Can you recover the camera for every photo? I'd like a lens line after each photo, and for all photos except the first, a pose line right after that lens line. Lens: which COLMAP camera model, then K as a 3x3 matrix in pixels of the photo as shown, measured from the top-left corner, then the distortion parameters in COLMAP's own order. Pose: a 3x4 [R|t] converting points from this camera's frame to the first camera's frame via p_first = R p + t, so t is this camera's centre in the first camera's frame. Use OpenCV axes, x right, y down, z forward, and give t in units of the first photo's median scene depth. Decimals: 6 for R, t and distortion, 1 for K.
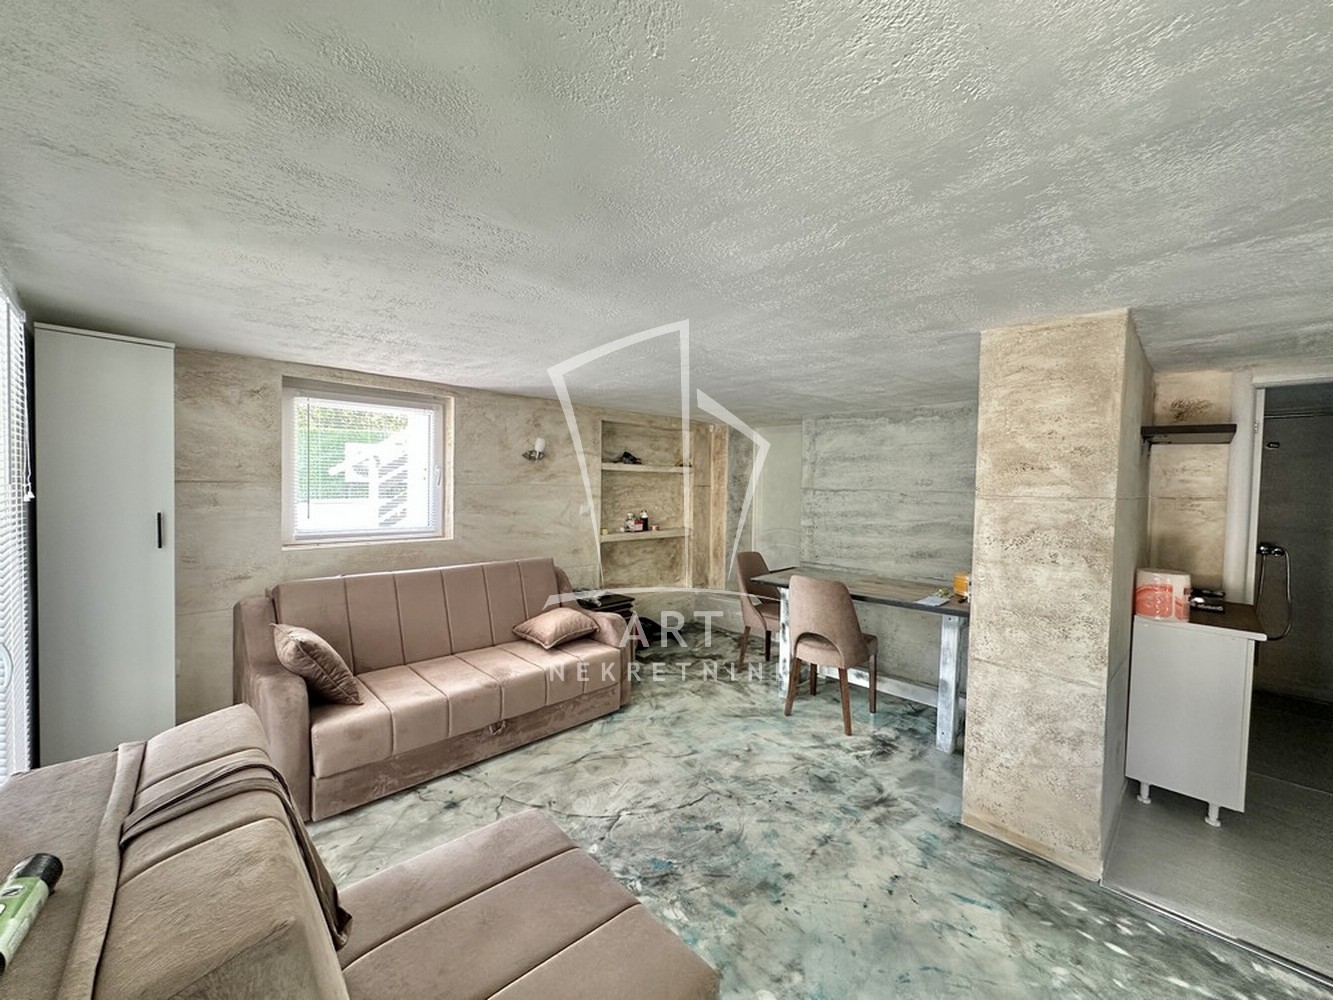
lens RADIAL K [[532.3, 0, 662.2], [0, 532.3, 500.8], [0, 0, 1]] dist [-0.002779, 0.000832]
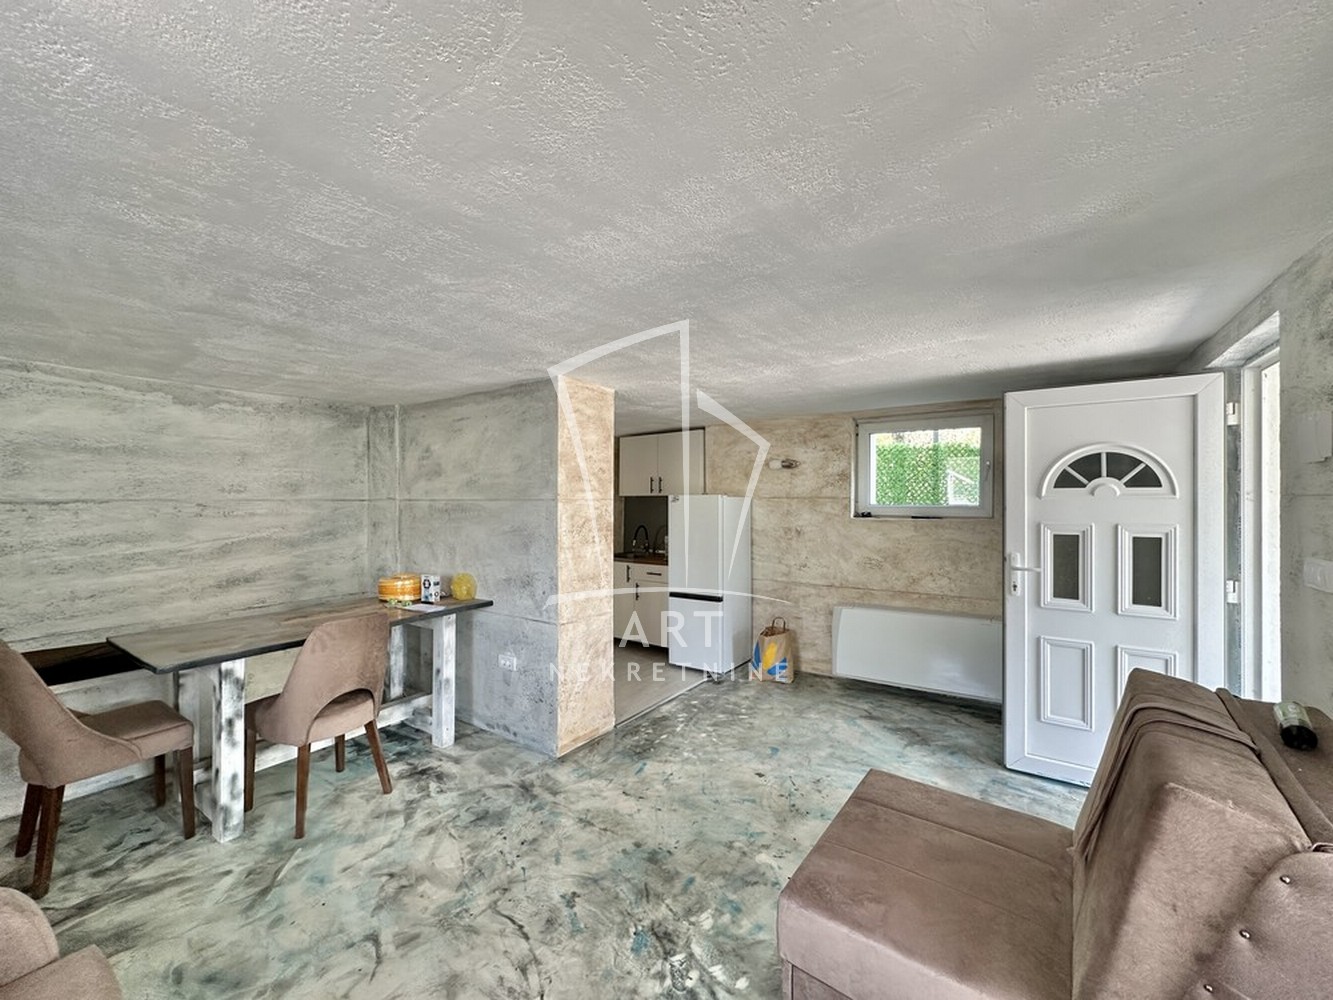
lens RADIAL K [[532.3, 0, 668.6], [0, 532.3, 499.2], [0, 0, 1]] dist [-0.002779, 0.000832]
pose [[-0.186133, -0.017240, 0.982373, -0.633880], [0.030919, 0.999248, 0.023394, -0.028422], [-0.982038, 0.034729, -0.185460, 0.832243]]
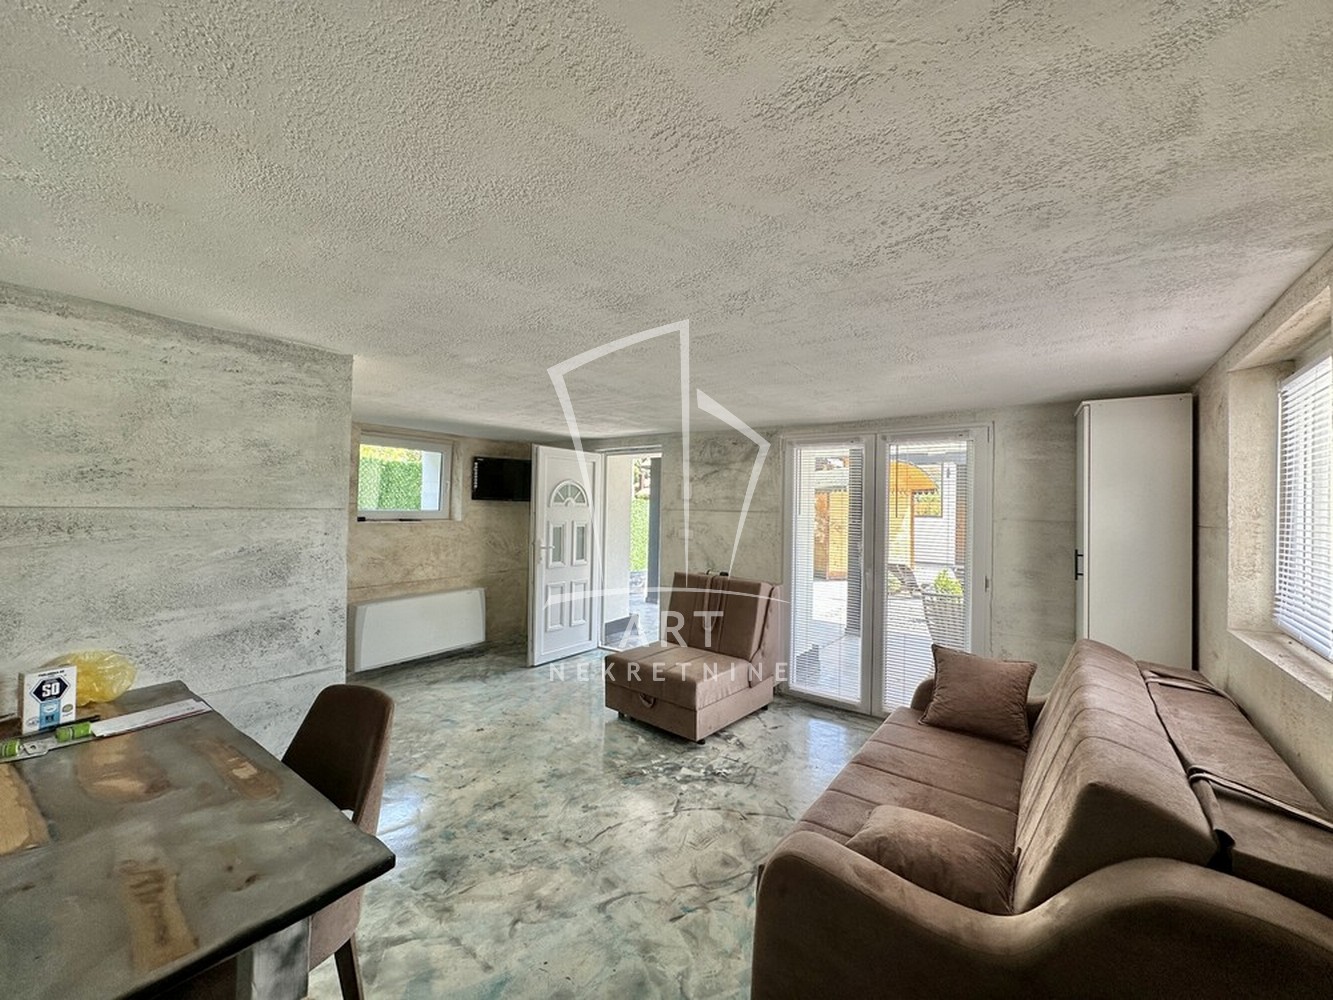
lens RADIAL K [[532.3, 0, 662.6], [0, 532.3, 501.6], [0, 0, 1]] dist [-0.002779, 0.000832]
pose [[-0.989106, -0.037753, -0.142281, 0.108883], [-0.041490, 0.998865, 0.023388, -0.063289], [0.141237, 0.029037, -0.989550, 1.806916]]
